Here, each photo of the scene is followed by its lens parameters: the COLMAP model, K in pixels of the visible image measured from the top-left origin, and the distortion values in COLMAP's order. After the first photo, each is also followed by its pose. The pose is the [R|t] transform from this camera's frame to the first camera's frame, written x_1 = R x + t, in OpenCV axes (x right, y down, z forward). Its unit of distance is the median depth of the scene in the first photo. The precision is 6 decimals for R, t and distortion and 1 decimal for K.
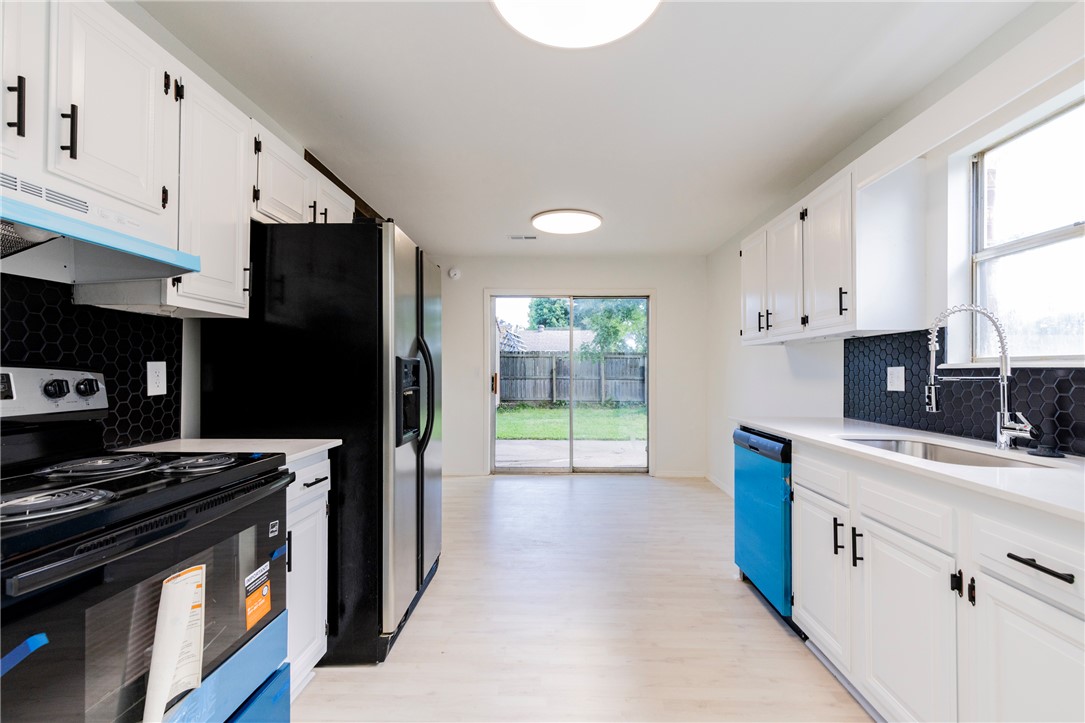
lens RADIAL K [[485.0, 0, 547.6], [0, 485.0, 365.4], [0, 0, 1]] dist [0.002751, -0.000179]
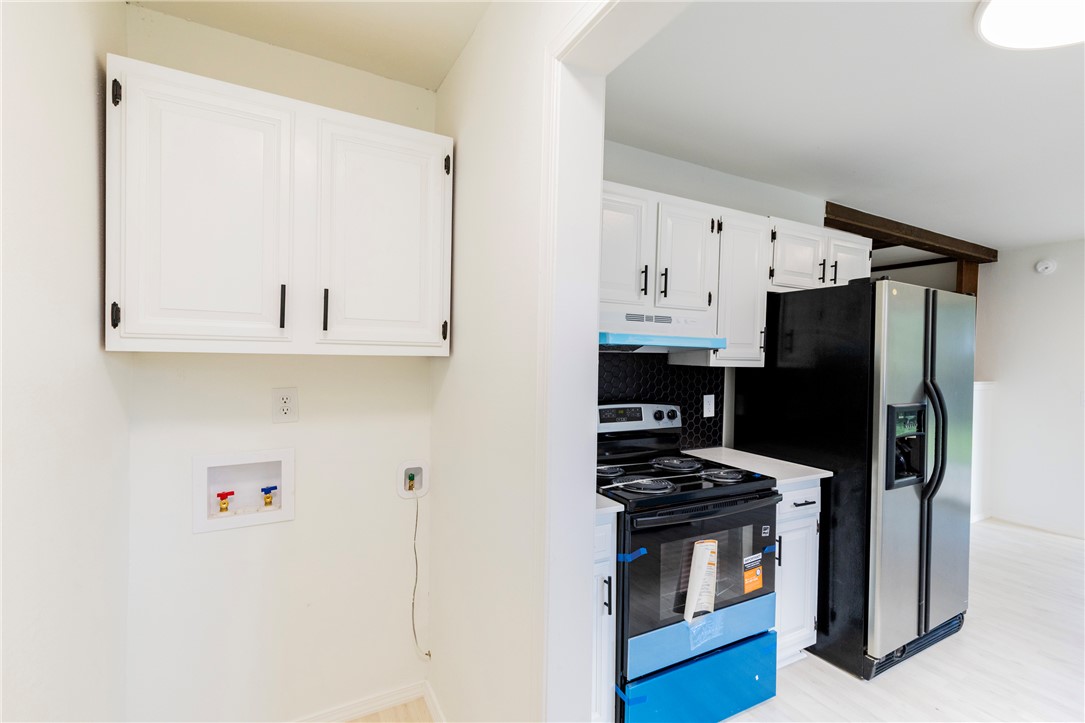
lens RADIAL K [[489.3, 0, 544.9], [0, 489.3, 357.7], [0, 0, 1]] dist [0.000718, -0.000225]
pose [[0.494240, 0.019966, -0.869096, 0.268131], [-0.011478, 0.999799, 0.016441, -0.142427], [0.869250, 0.001850, 0.494369, -0.202914]]
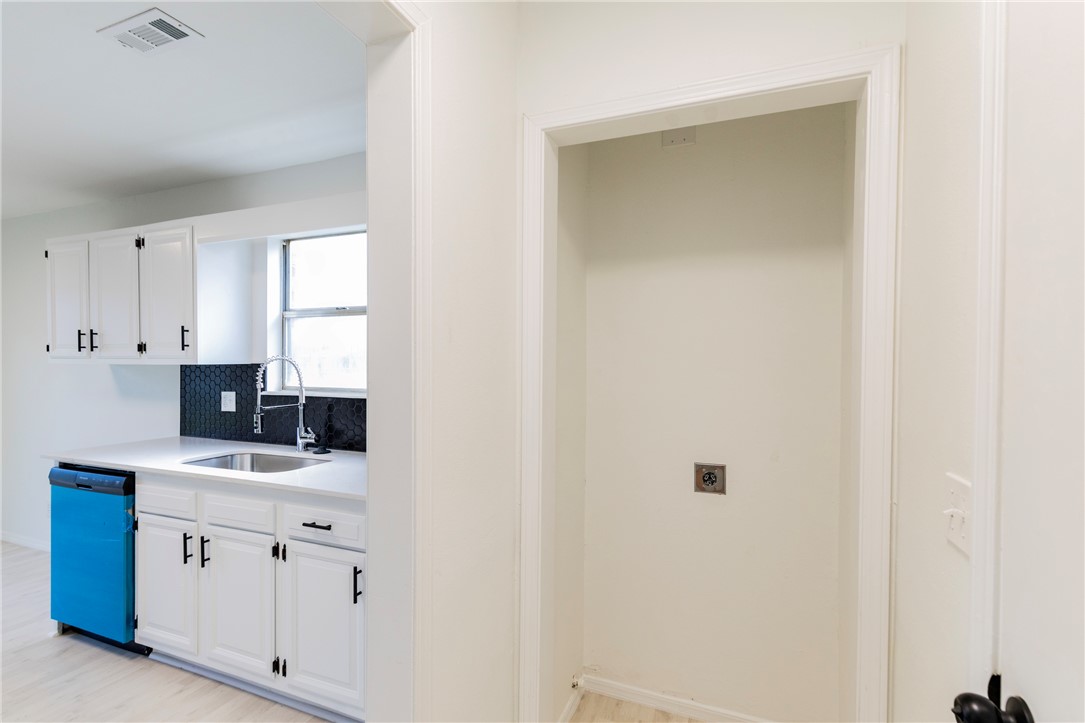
lens RADIAL K [[485.0, 0, 547.6], [0, 485.0, 365.4], [0, 0, 1]] dist [0.002751, -0.000179]
pose [[0.338412, -0.007414, 0.940969, -0.203835], [-0.011814, 0.999857, 0.012127, -0.111707], [-0.940924, -0.015221, 0.338276, -0.212224]]
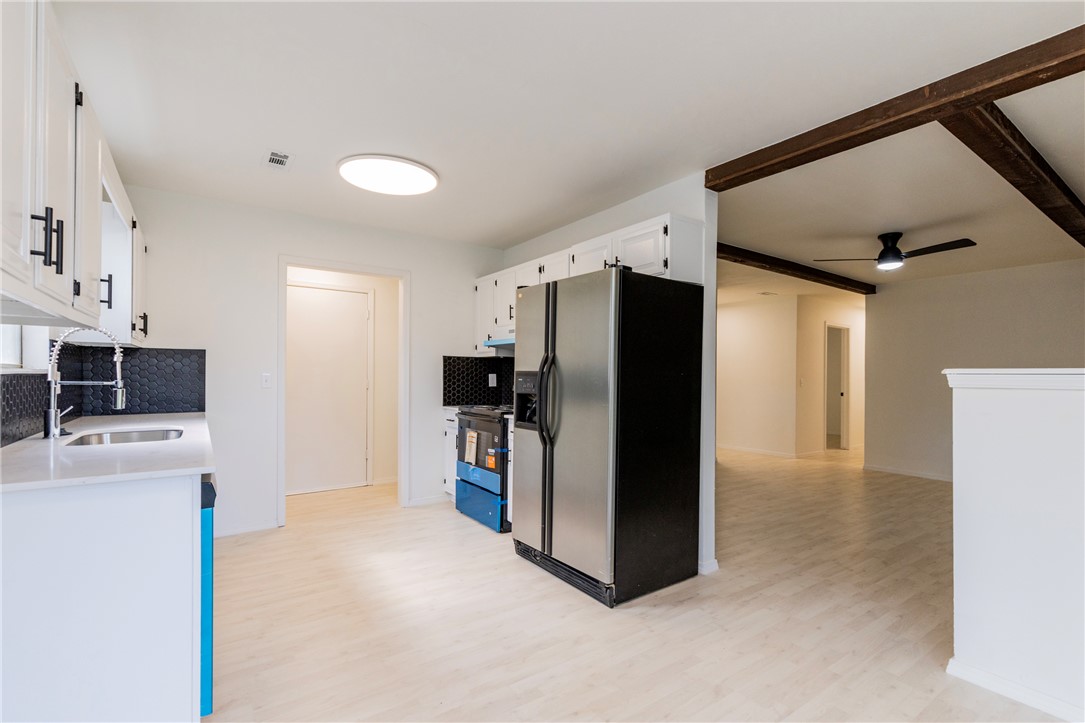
lens RADIAL K [[485.0, 0, 547.6], [0, 485.0, 365.4], [0, 0, 1]] dist [0.002751, -0.000179]
pose [[-0.795294, -0.019895, -0.605898, 0.624164], [-0.002638, 0.999565, -0.029358, 0.014802], [0.606218, -0.021750, -0.795001, 2.531387]]
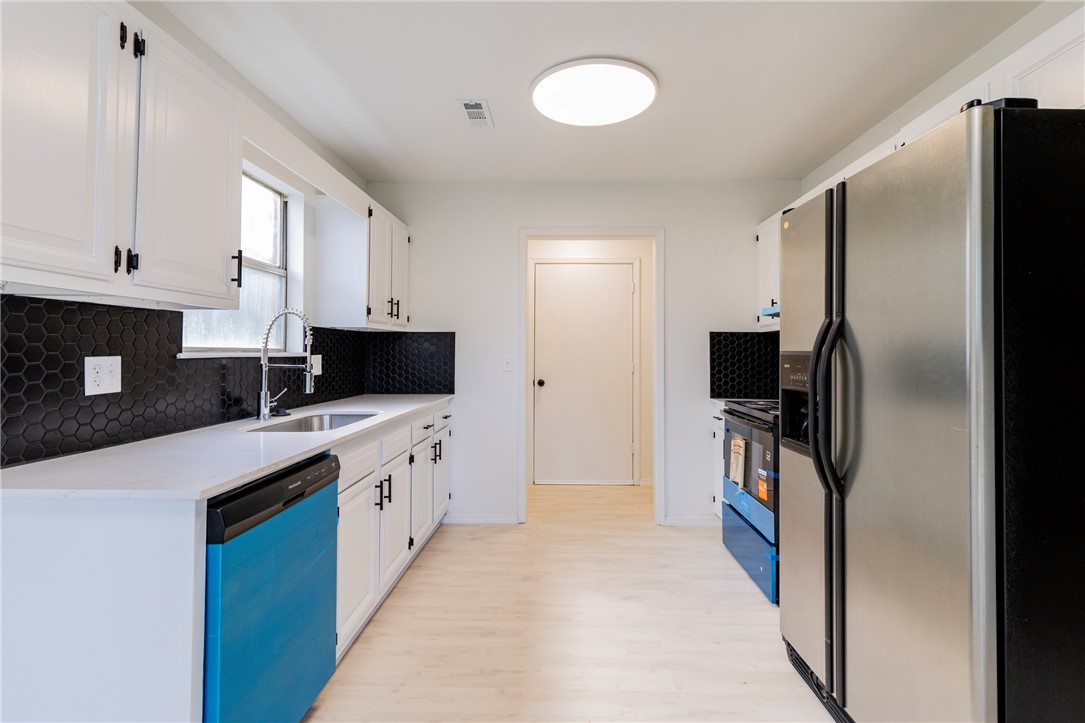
lens RADIAL K [[498.6, 0, 546.1], [0, 498.6, 336.5], [0, 0, 1]] dist [0.002449, 0.000037]
pose [[-0.999955, -0.007270, -0.006039, 0.174872], [-0.006992, 0.998971, -0.044816, 0.003335], [0.006358, -0.044772, -0.998977, 2.150523]]
